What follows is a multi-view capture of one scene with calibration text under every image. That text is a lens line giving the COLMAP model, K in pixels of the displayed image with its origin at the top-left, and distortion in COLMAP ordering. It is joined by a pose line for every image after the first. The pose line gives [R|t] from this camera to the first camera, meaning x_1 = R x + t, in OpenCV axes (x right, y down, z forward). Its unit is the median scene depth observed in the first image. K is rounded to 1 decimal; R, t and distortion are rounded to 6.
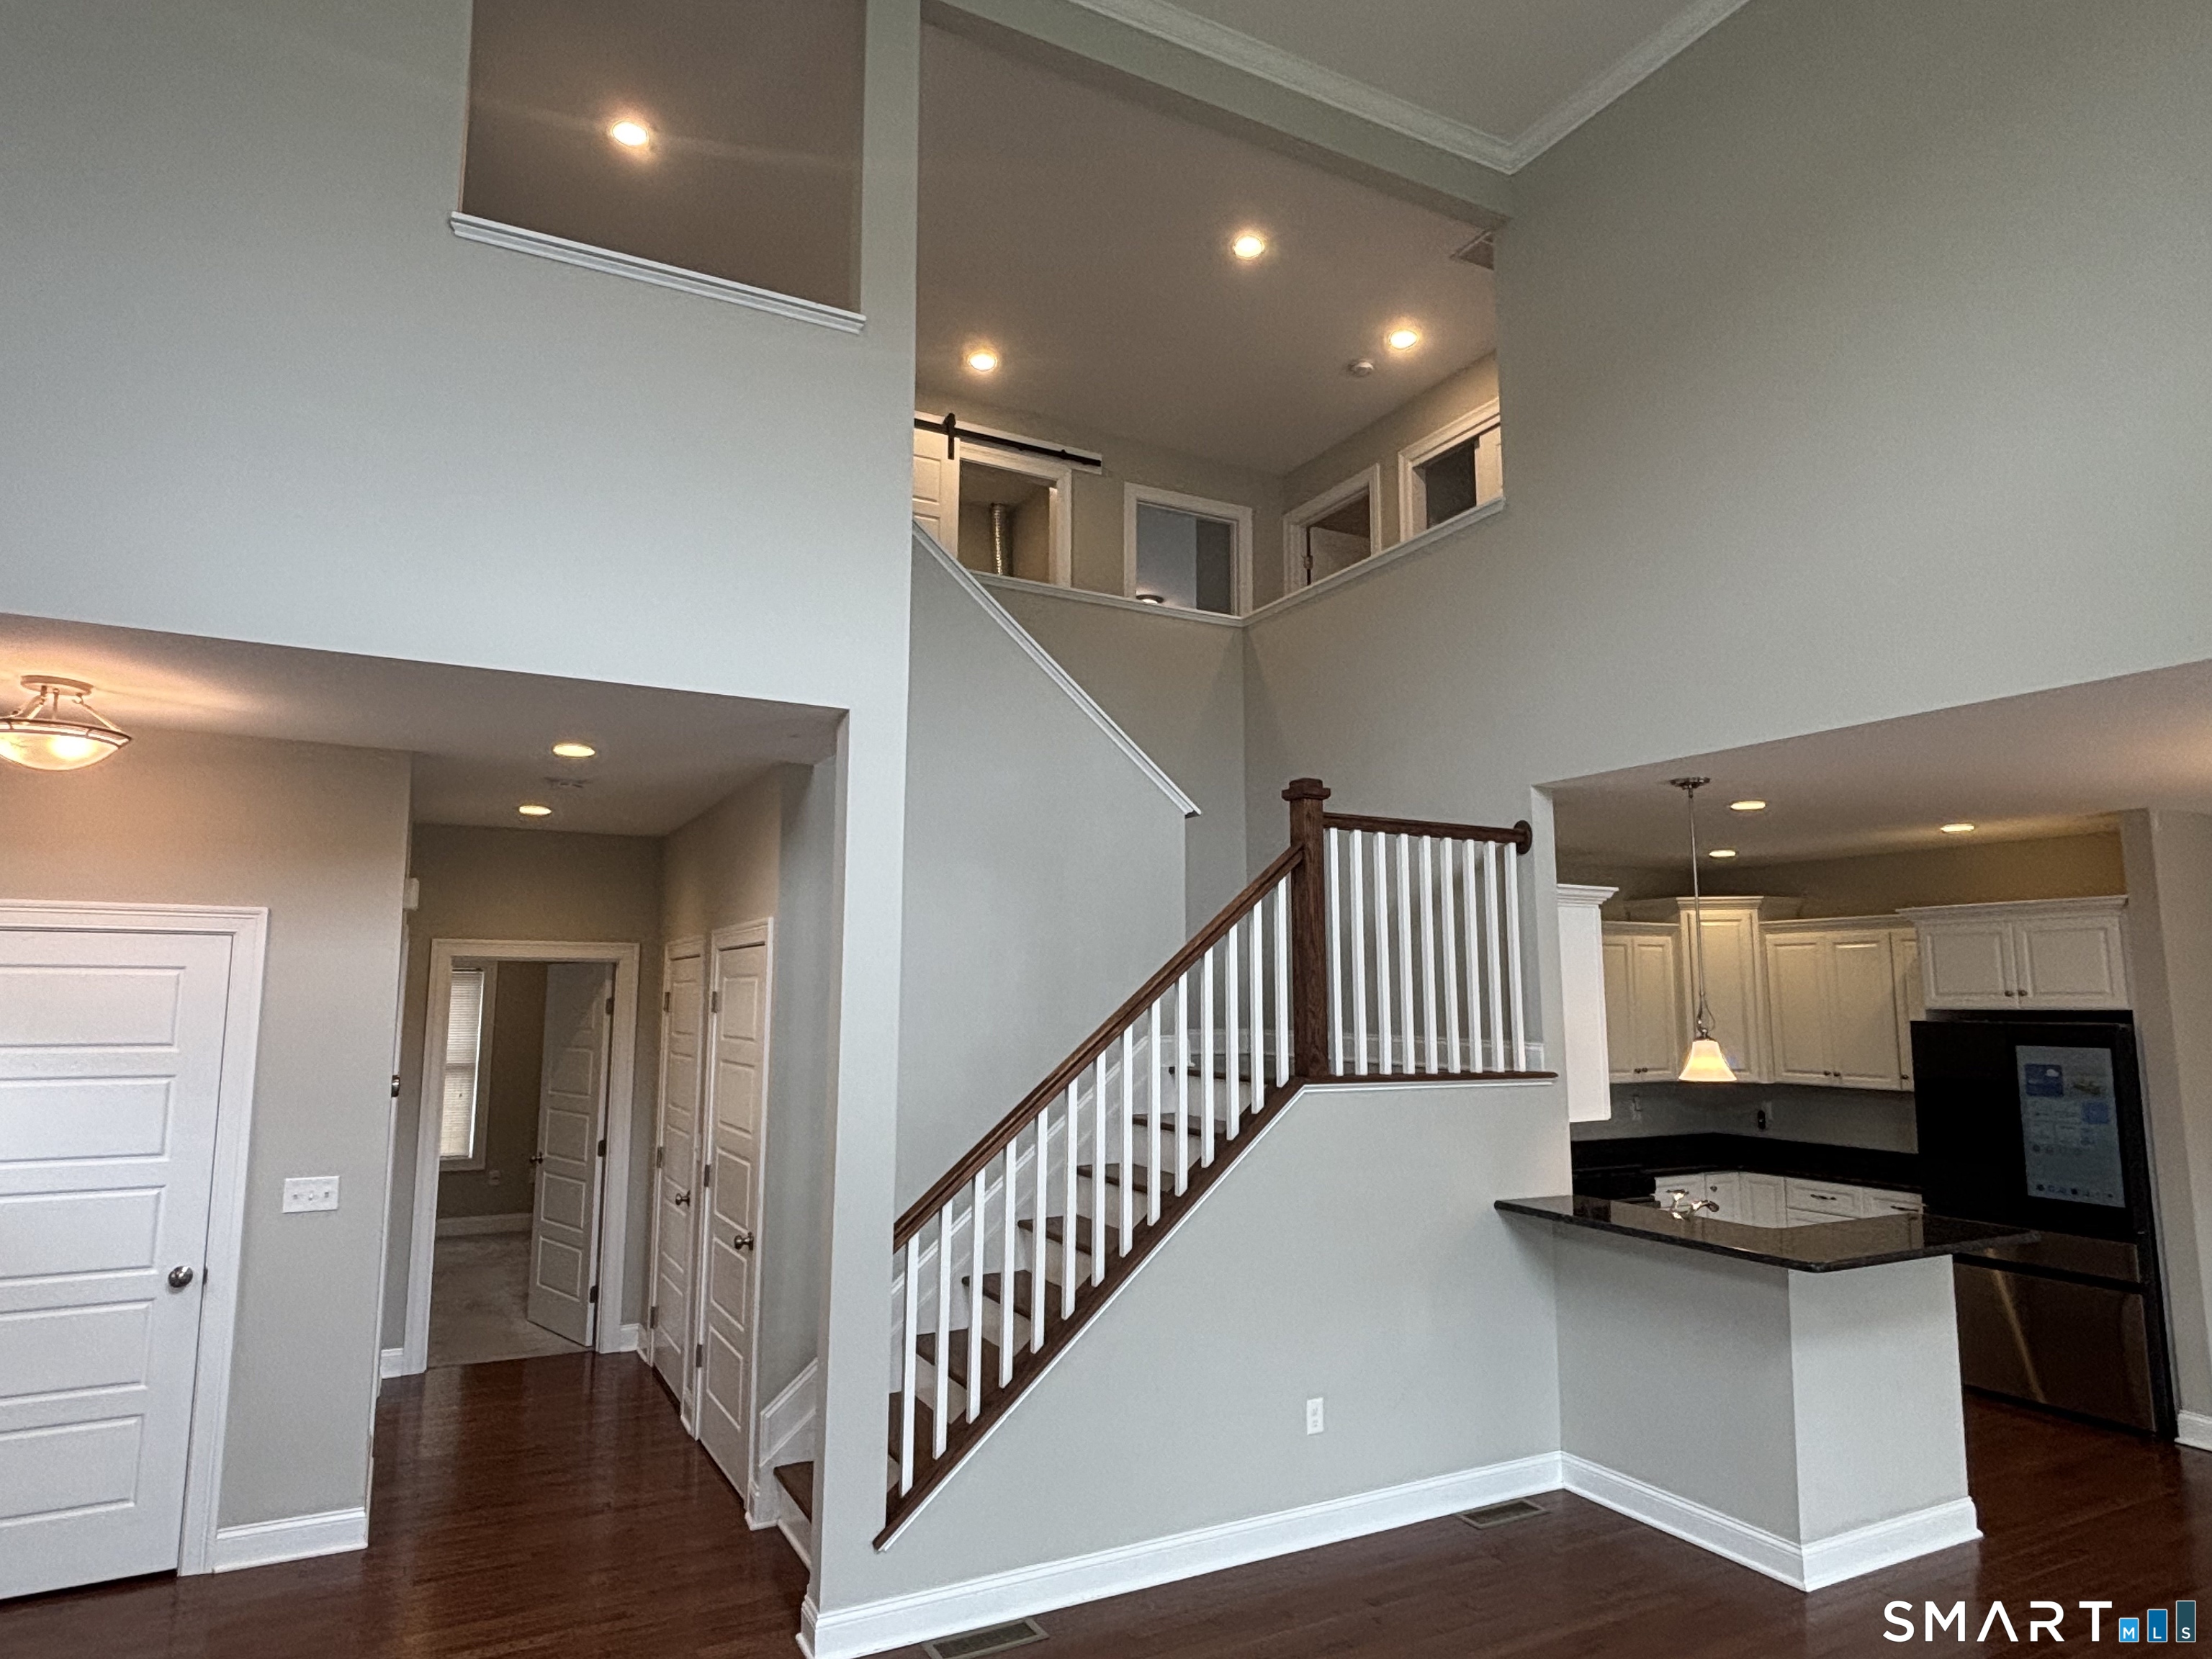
lens RADIAL K [[1276.8, 0, 1123.0], [0, 1276.8, 822.1], [0, 0, 1]] dist [0.000877, -0.004140]
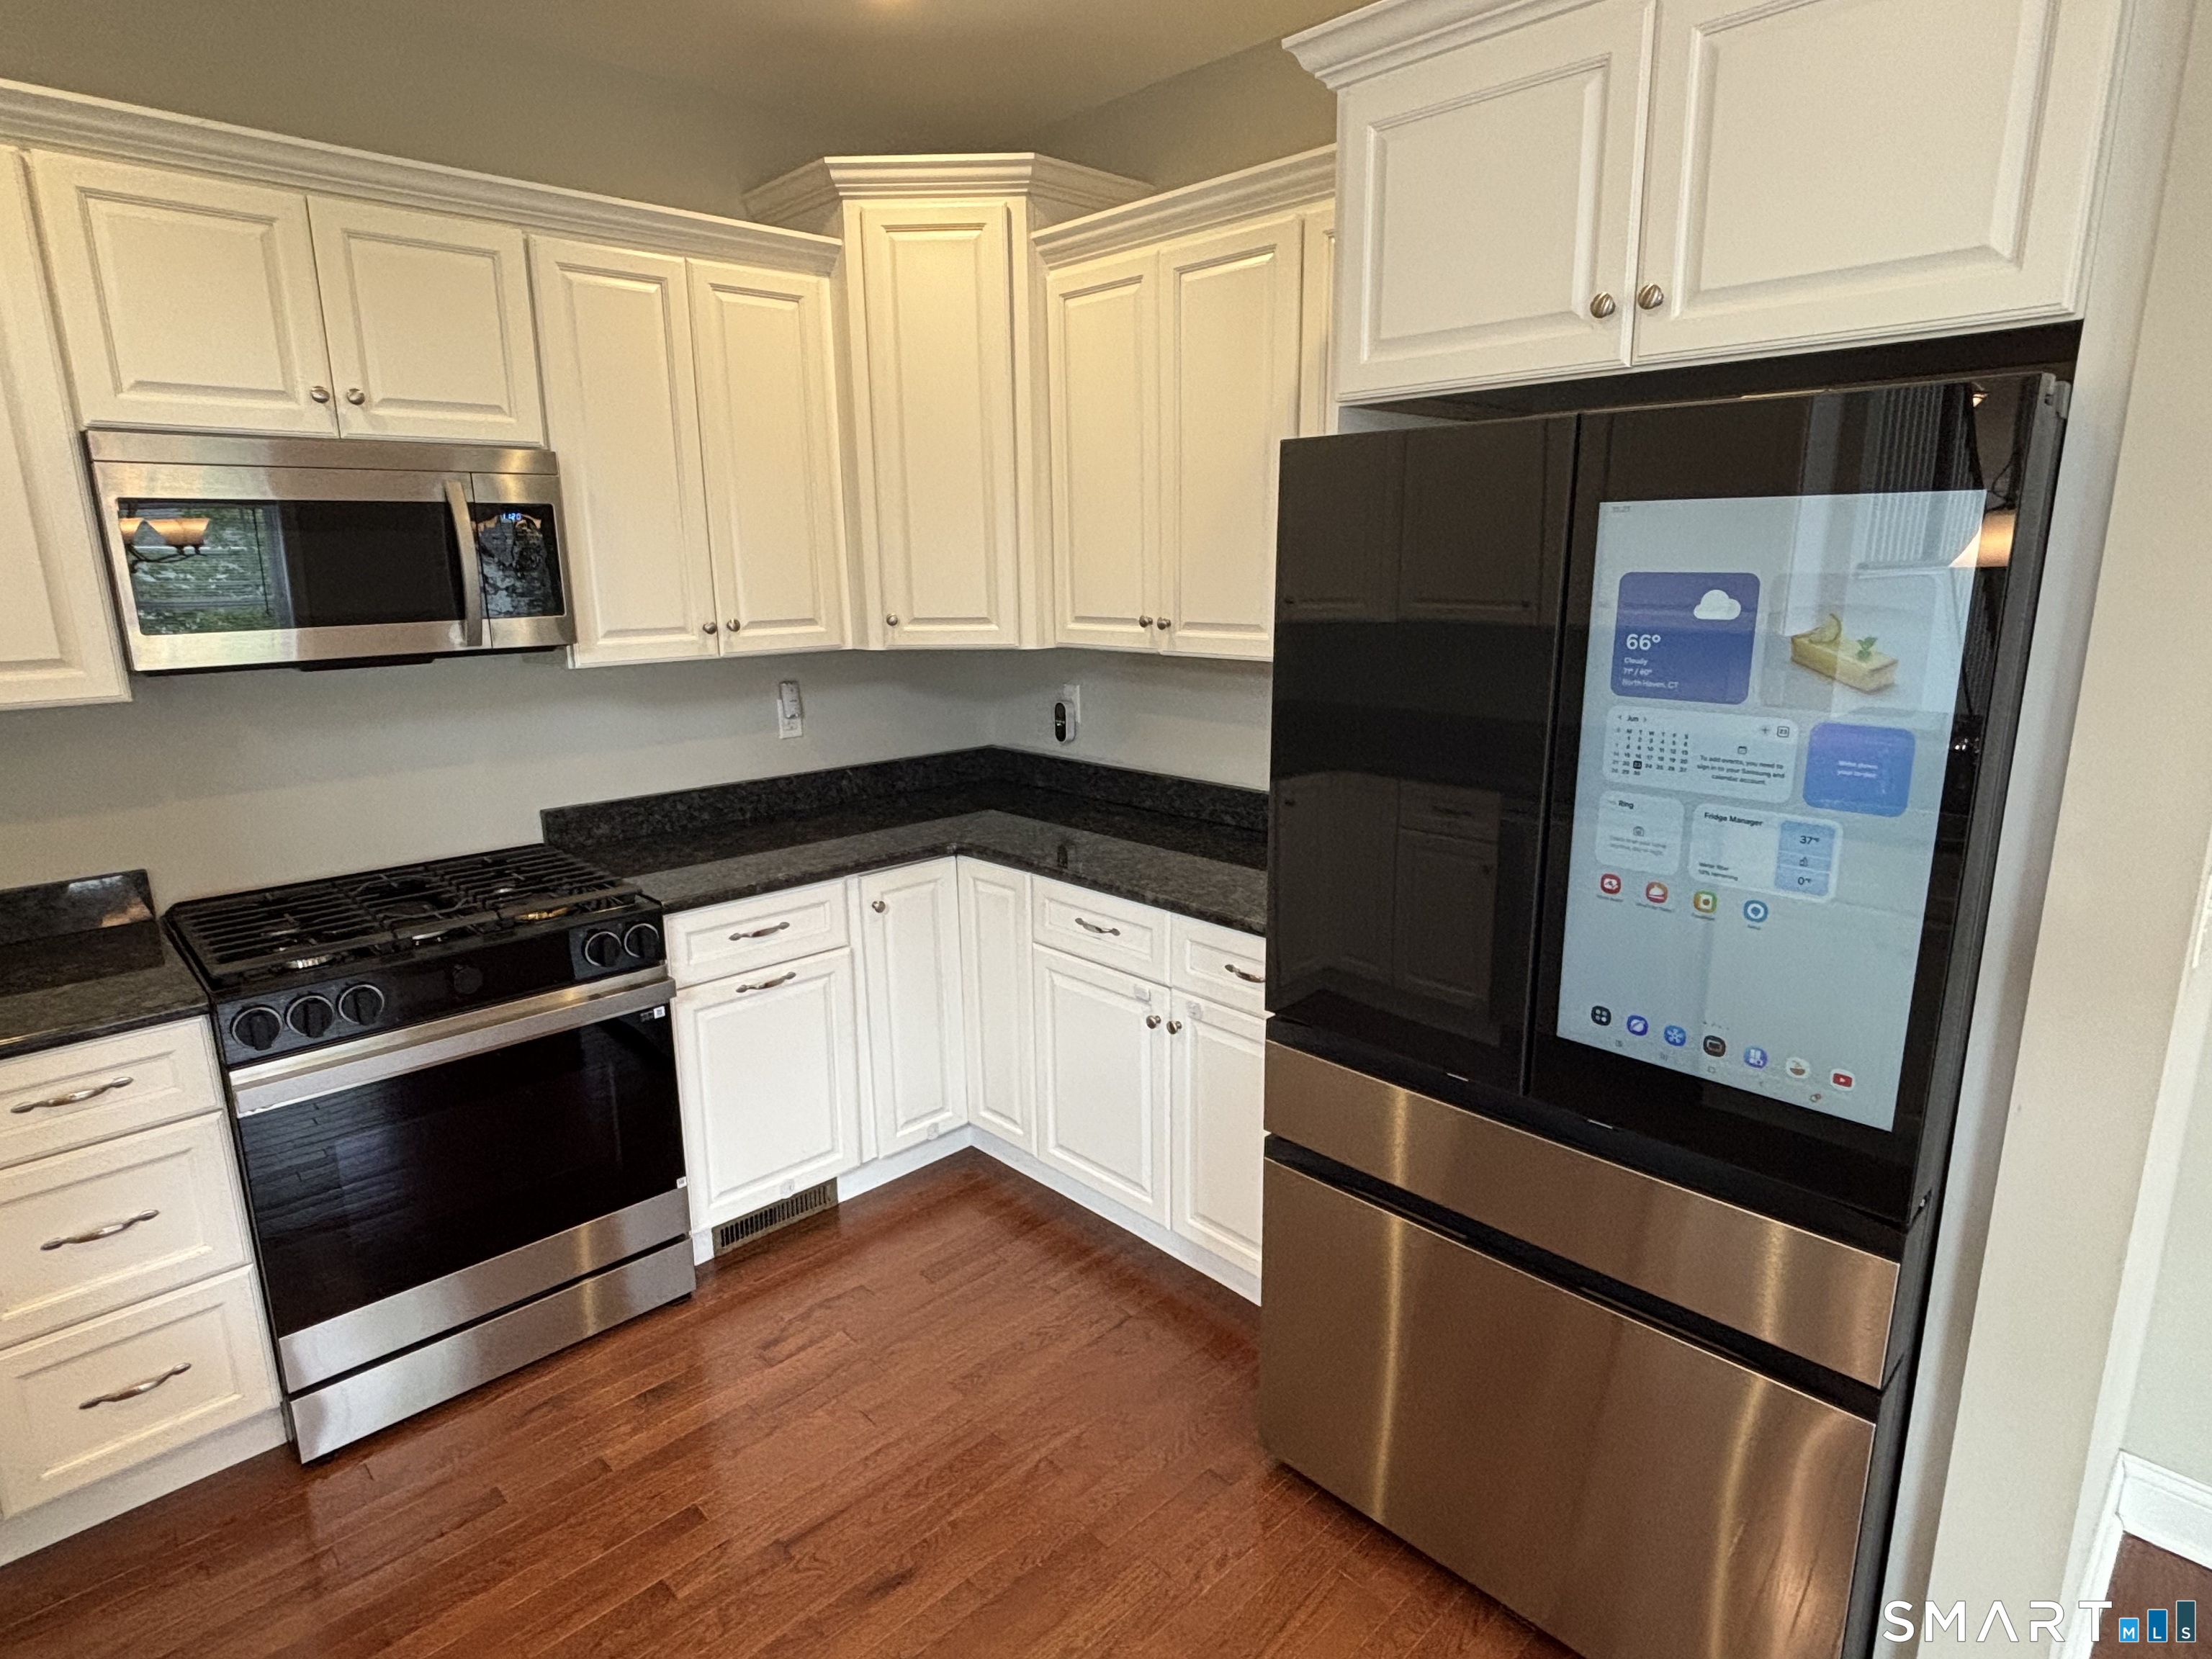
lens RADIAL K [[1210.5, 0, 1114.7], [0, 1210.5, 831.3], [0, 0, 1]] dist [0.002393, -0.000802]
pose [[0.959861, -0.078669, 0.269216, 0.560827], [-0.022429, 0.935254, 0.353267, 0.160445], [-0.279576, -0.345125, 0.895950, 0.824302]]
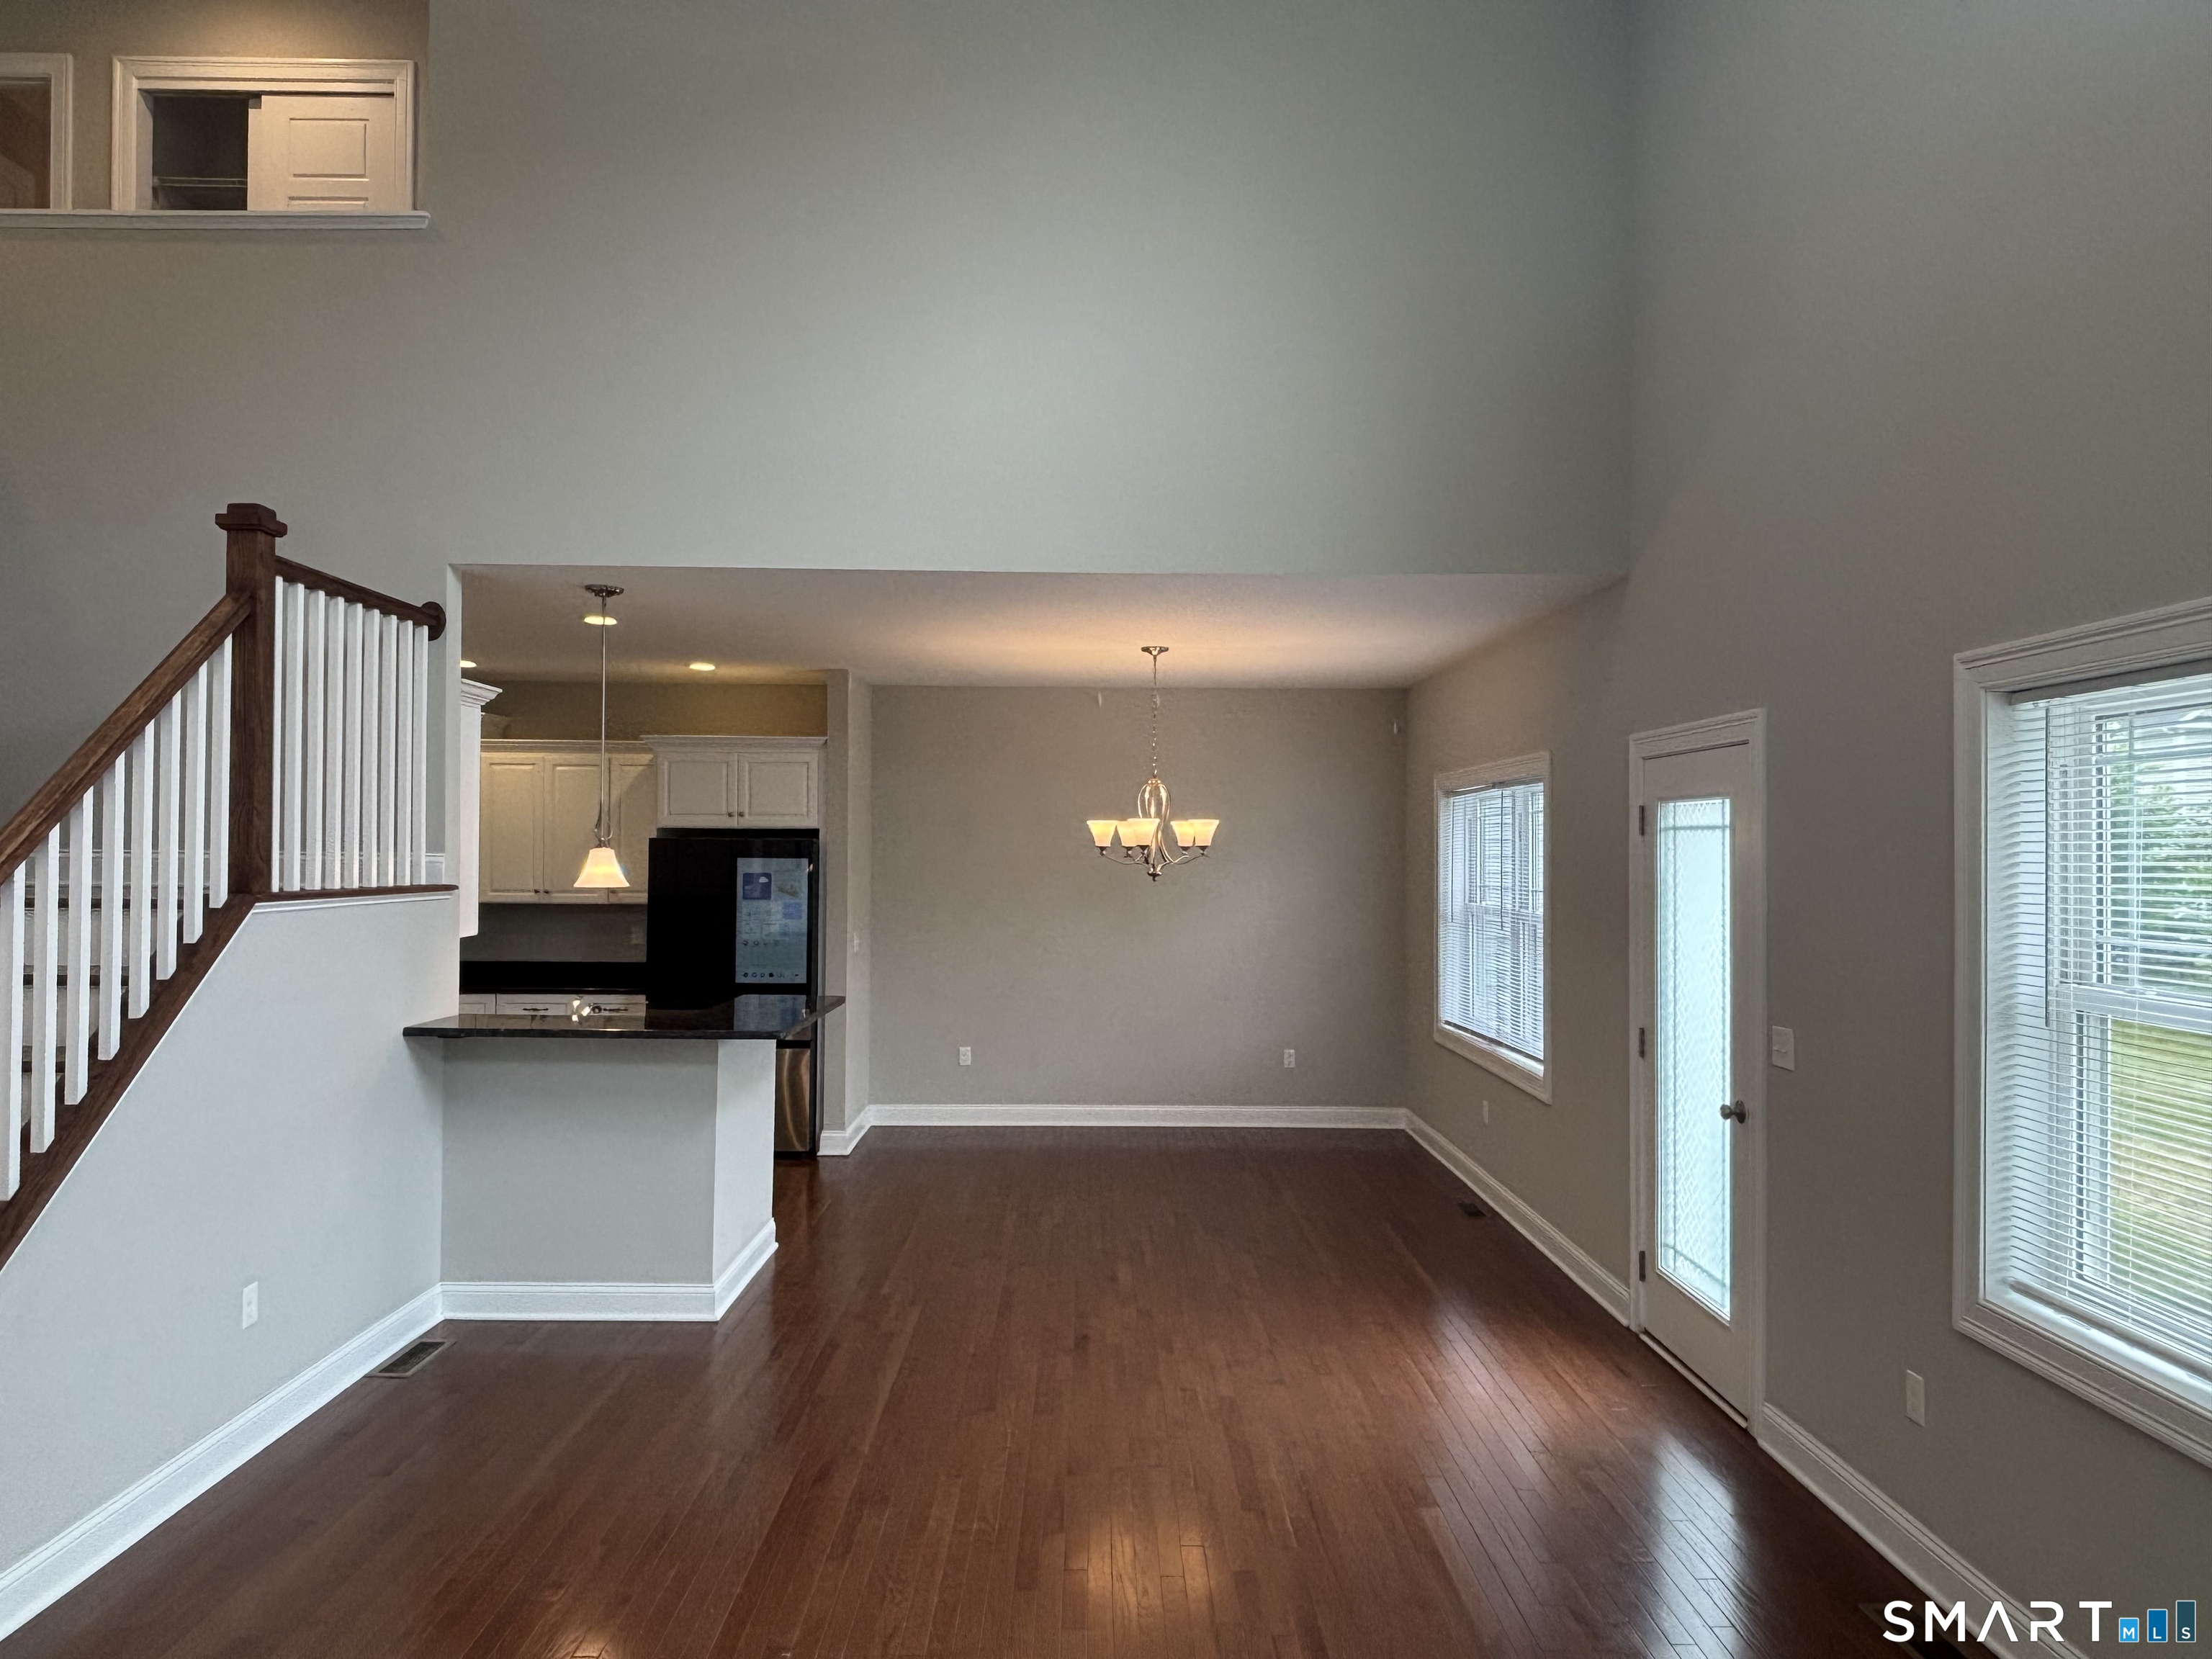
lens RADIAL K [[1392.5, 0, 1091.7], [0, 1392.5, 829.4], [0, 0, 1]] dist [0.013714, -0.026660]
pose [[0.467916, 0.012395, 0.883686, -0.292514], [-0.129116, 0.990132, 0.054480, 0.039215], [-0.874290, -0.139590, 0.464899, 0.130227]]
